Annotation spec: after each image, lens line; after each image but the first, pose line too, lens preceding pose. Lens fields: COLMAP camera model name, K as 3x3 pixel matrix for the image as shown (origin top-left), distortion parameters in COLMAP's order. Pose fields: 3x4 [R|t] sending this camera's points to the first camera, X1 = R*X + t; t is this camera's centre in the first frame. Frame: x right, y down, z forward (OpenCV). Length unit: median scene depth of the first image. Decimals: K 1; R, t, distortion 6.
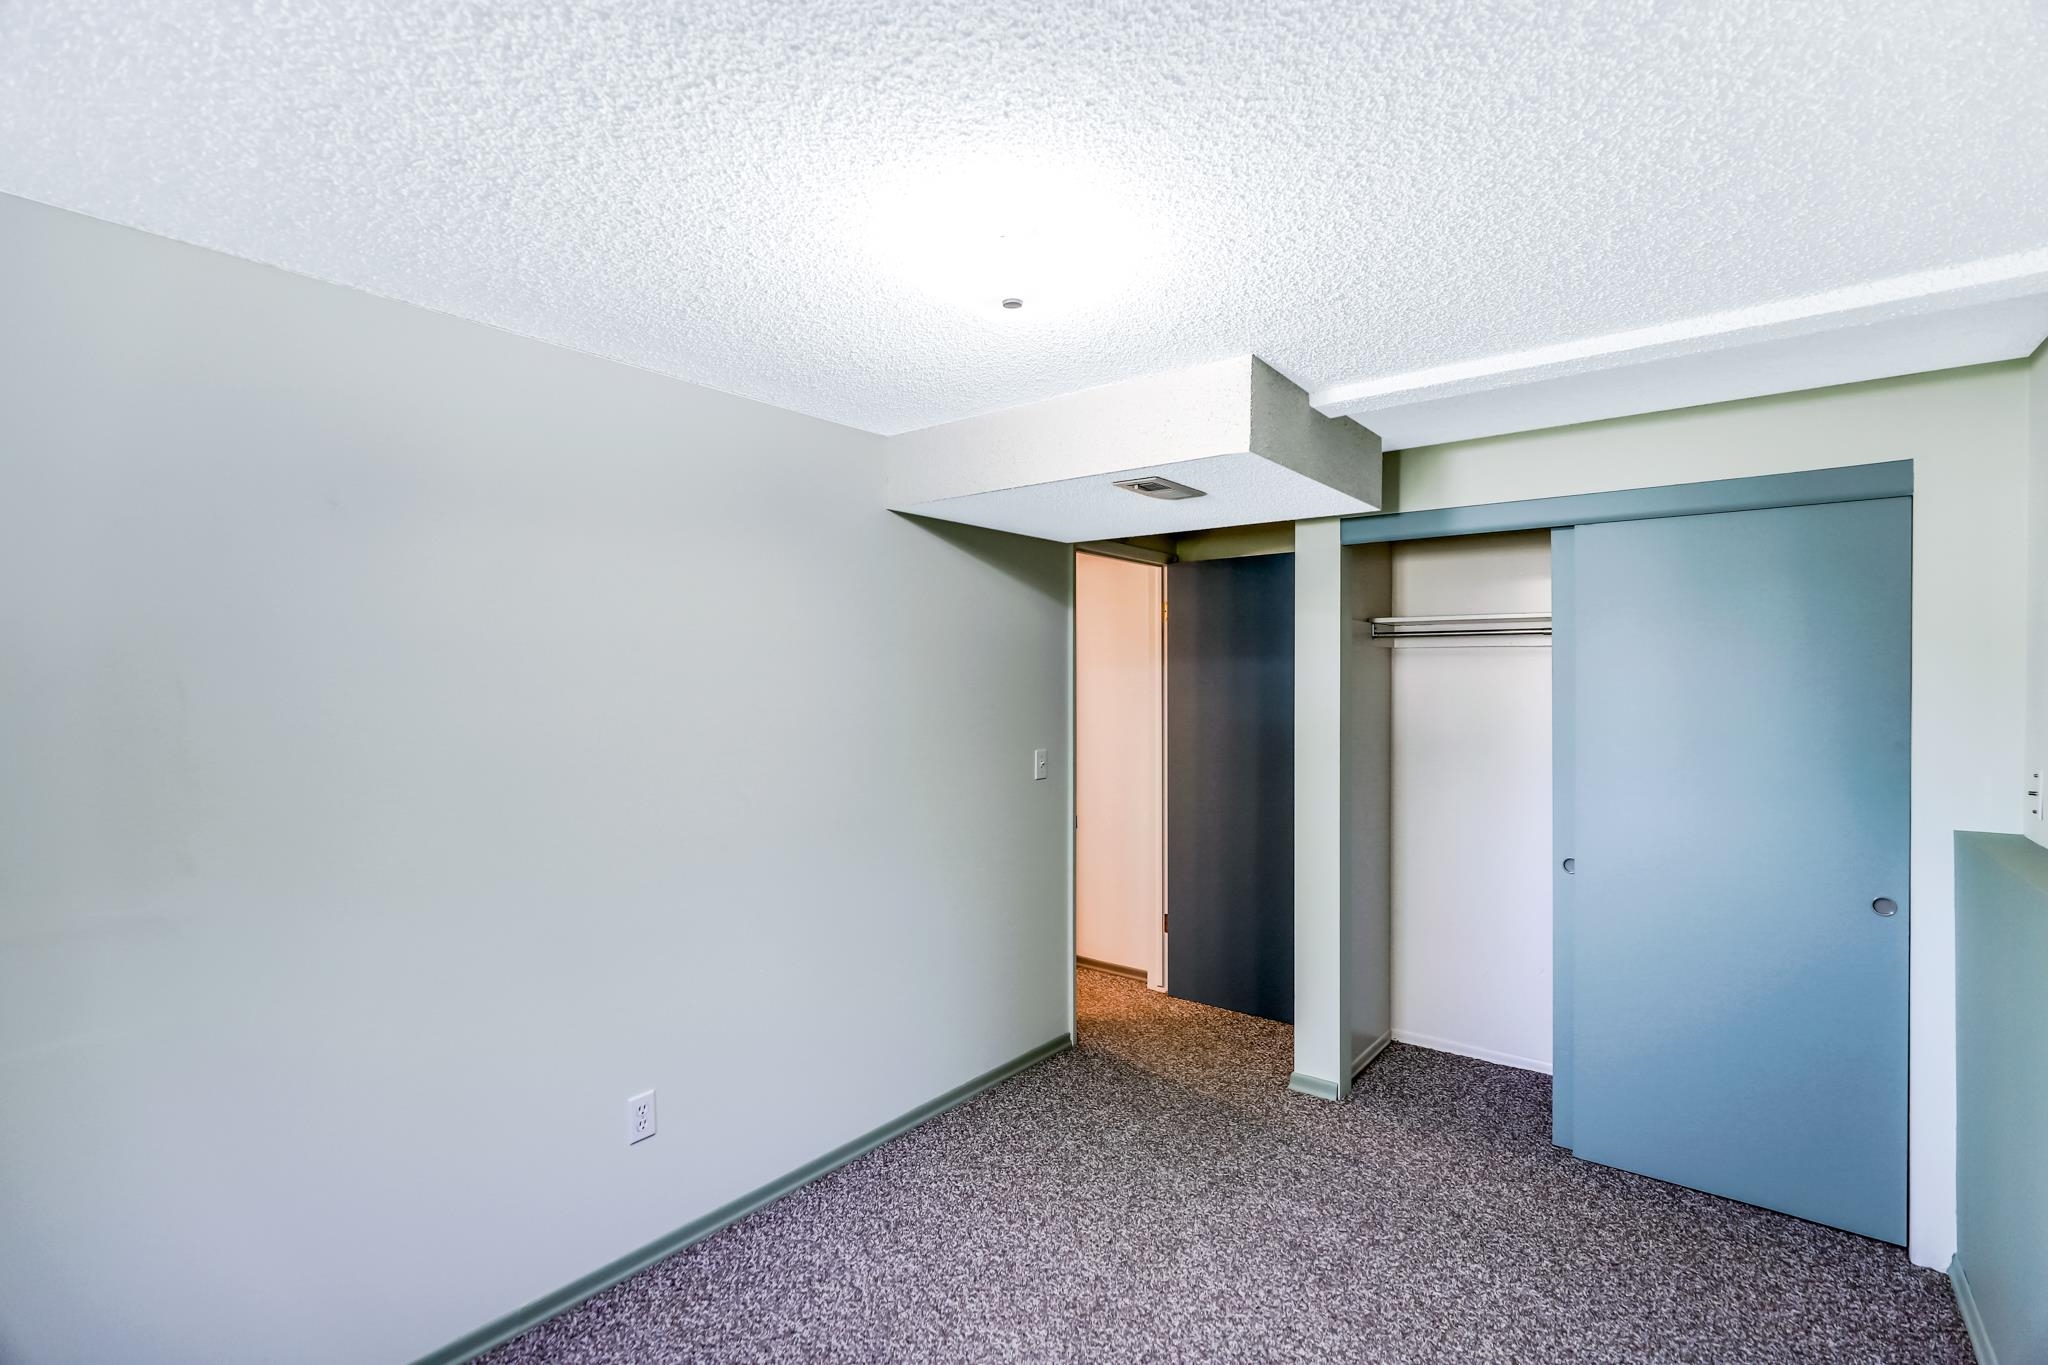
lens RADIAL K [[924.3, 0, 1042.9], [0, 924.3, 686.3], [0, 0, 1]] dist [-0.013310, 0.001007]
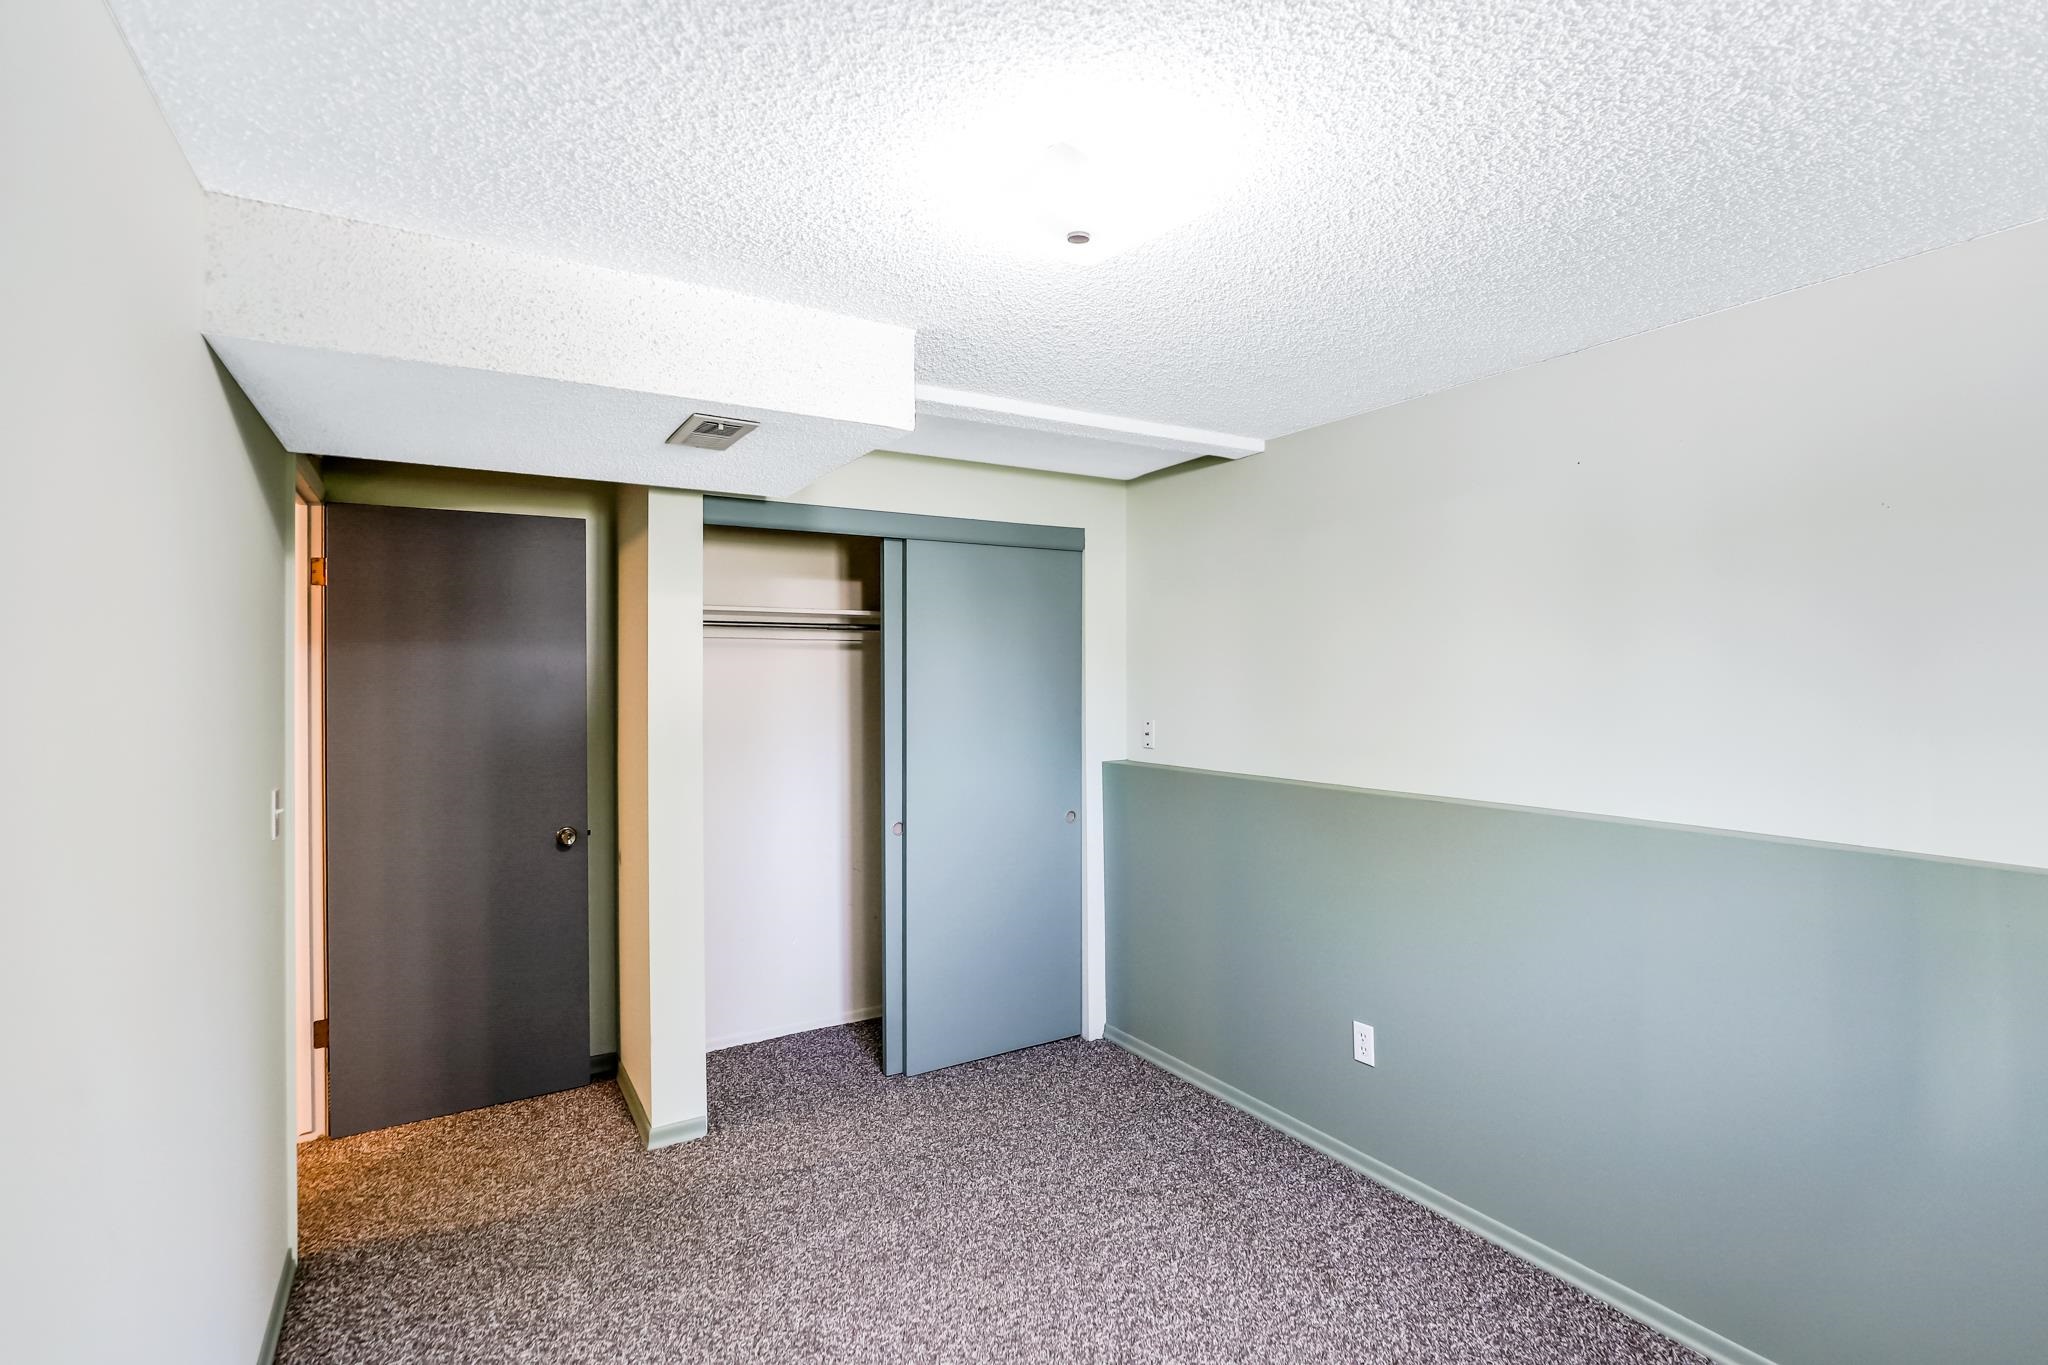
lens RADIAL K [[958.6, 0, 1026.6], [0, 958.6, 664.5], [0, 0, 1]] dist [-0.013822, 0.000099]
pose [[0.360183, 0.001620, 0.932880, -0.520678], [0.012320, 0.999903, -0.006494, -0.003647], [-0.932800, 0.013832, 0.360128, 0.422843]]
